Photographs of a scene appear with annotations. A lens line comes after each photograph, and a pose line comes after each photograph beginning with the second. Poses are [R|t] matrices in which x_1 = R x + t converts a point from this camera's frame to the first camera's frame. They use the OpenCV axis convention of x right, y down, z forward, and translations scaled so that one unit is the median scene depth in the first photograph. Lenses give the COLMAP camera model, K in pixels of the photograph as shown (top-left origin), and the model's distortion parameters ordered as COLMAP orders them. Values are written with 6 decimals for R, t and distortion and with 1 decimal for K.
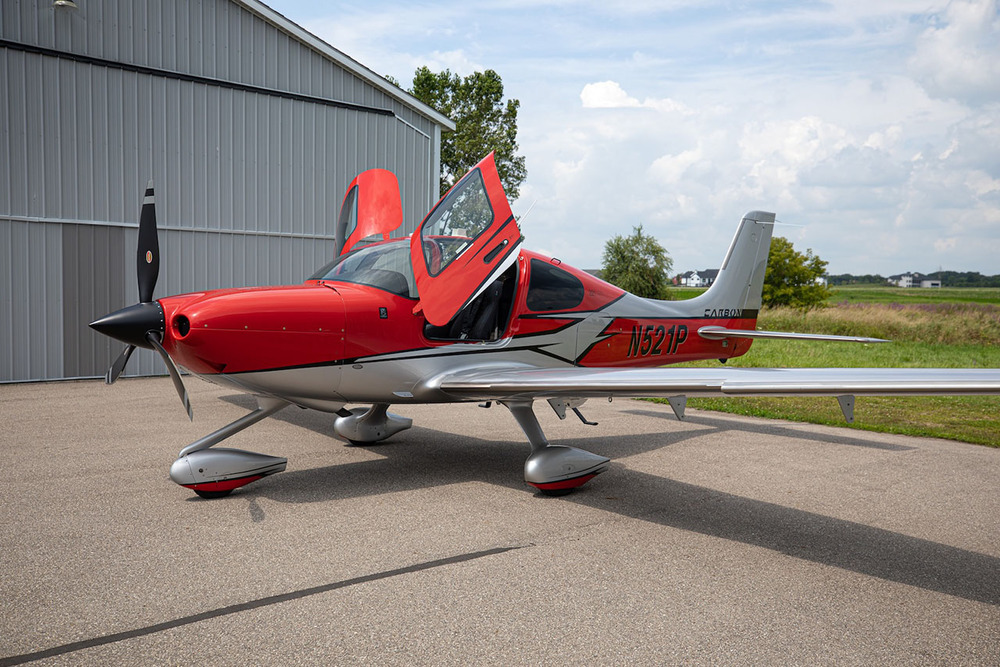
lens RADIAL K [[935.7, 0, 500.0], [0, 935.7, 333.5], [0, 0, 1]] dist [0.047817, 0.002439]
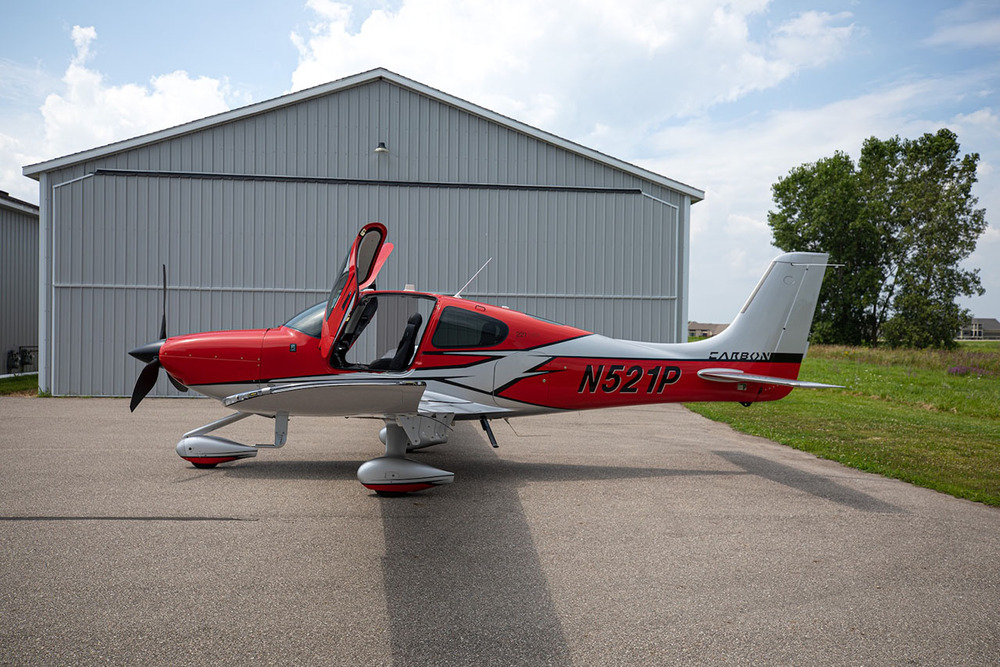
lens RADIAL K [[781.5, 0, 500.0], [0, 781.5, 333.5], [0, 0, 1]] dist [0.002298, 0.010176]
pose [[0.790023, -0.007850, -0.613027, 0.536945], [-0.030295, 0.998197, -0.051824, 0.005009], [0.612328, 0.059513, 0.788360, 0.178092]]
